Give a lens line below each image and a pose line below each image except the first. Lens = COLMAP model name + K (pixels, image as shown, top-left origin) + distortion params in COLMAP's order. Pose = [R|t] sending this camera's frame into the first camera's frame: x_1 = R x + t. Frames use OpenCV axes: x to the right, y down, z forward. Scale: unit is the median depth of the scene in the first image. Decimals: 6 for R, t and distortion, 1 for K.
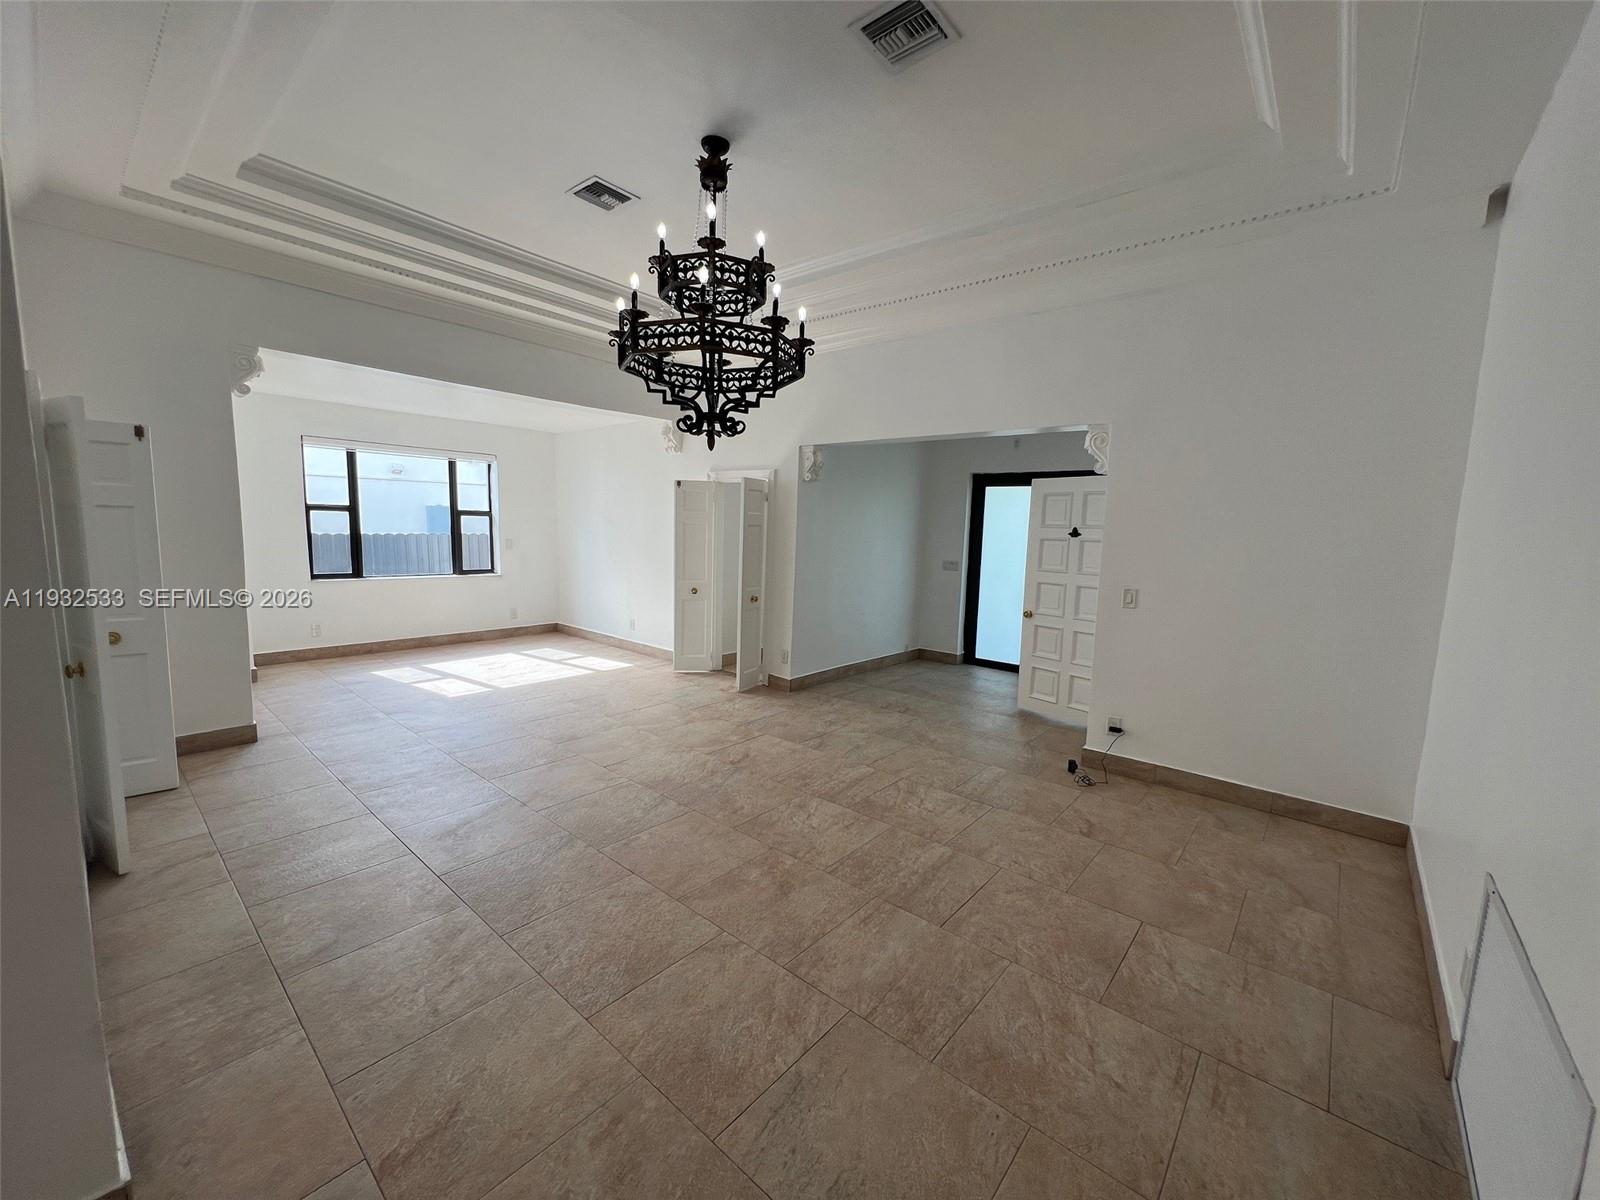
lens RADIAL K [[639.1, 0, 797.1], [0, 639.1, 603.1], [0, 0, 1]] dist [-0.002055, 0.000352]
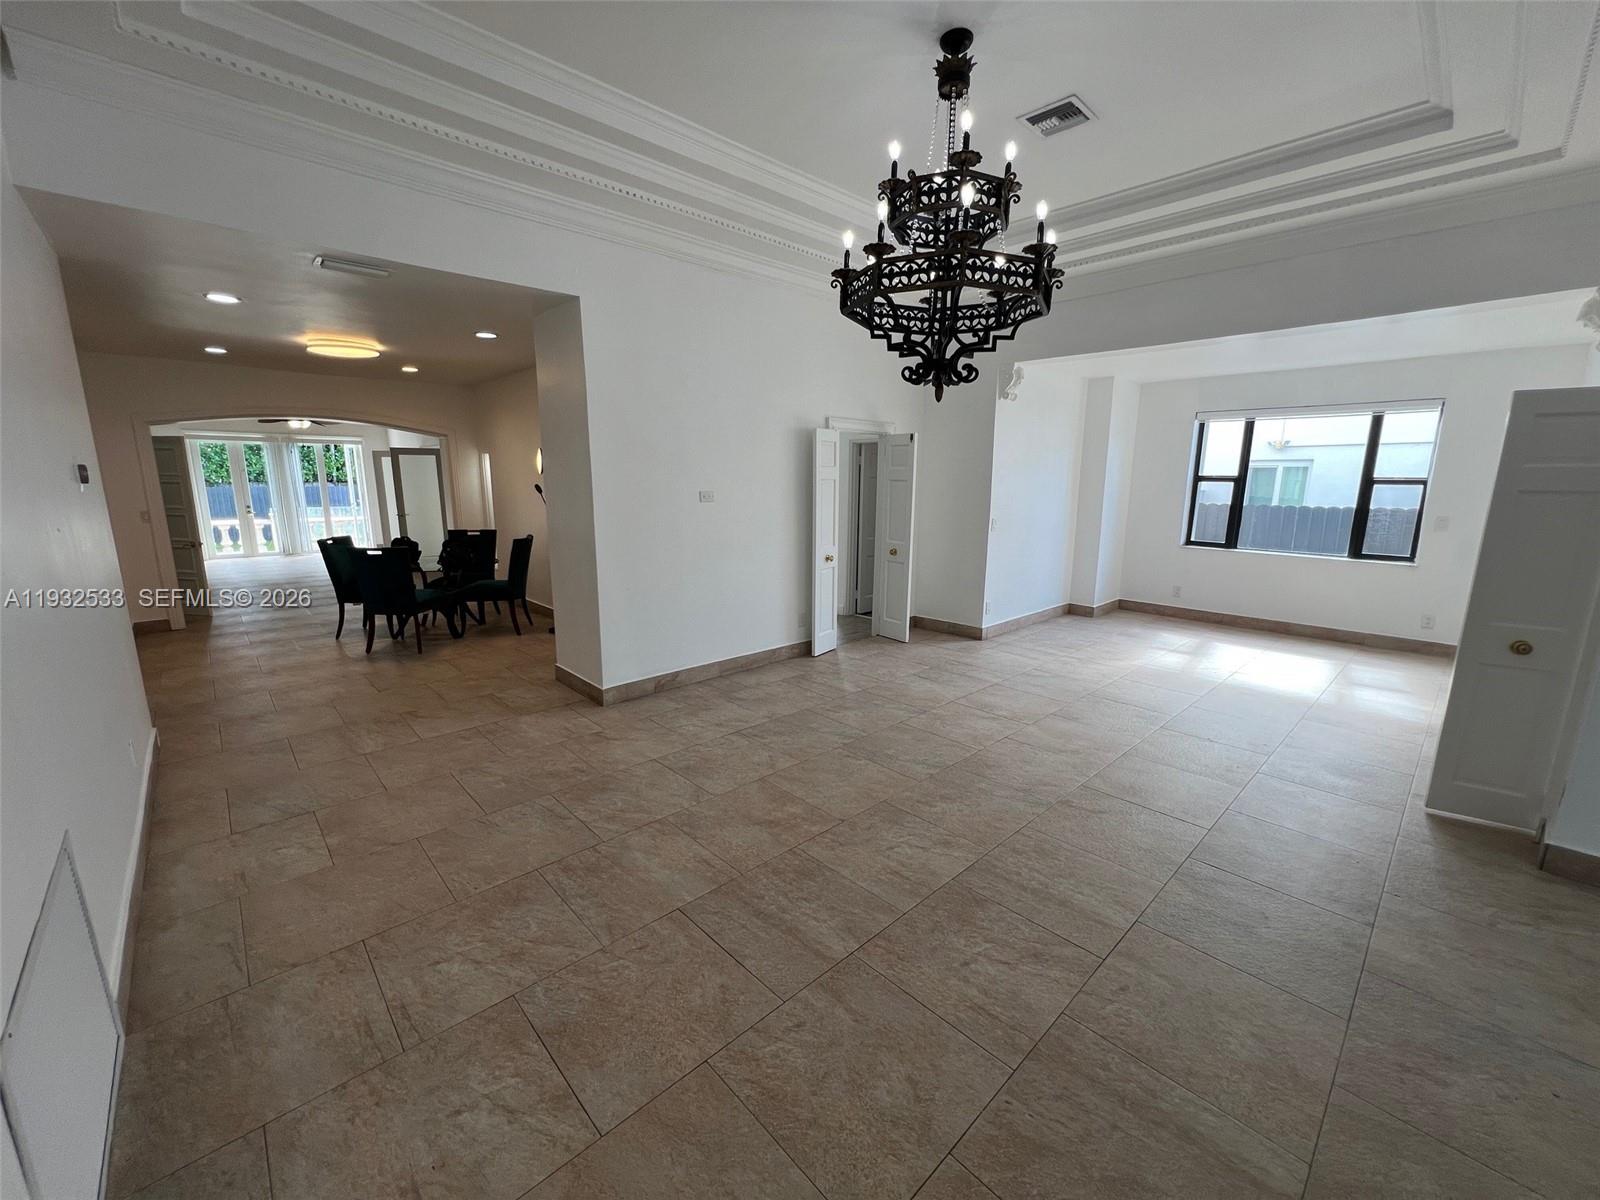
lens RADIAL K [[639.1, 0, 797.7], [0, 639.1, 599.0], [0, 0, 1]] dist [-0.002055, 0.000352]
pose [[-0.108425, 0.156996, -0.981629, 0.672900], [-0.132636, 0.976338, 0.170799, -0.075968], [0.985217, 0.148718, -0.085036, 0.757476]]
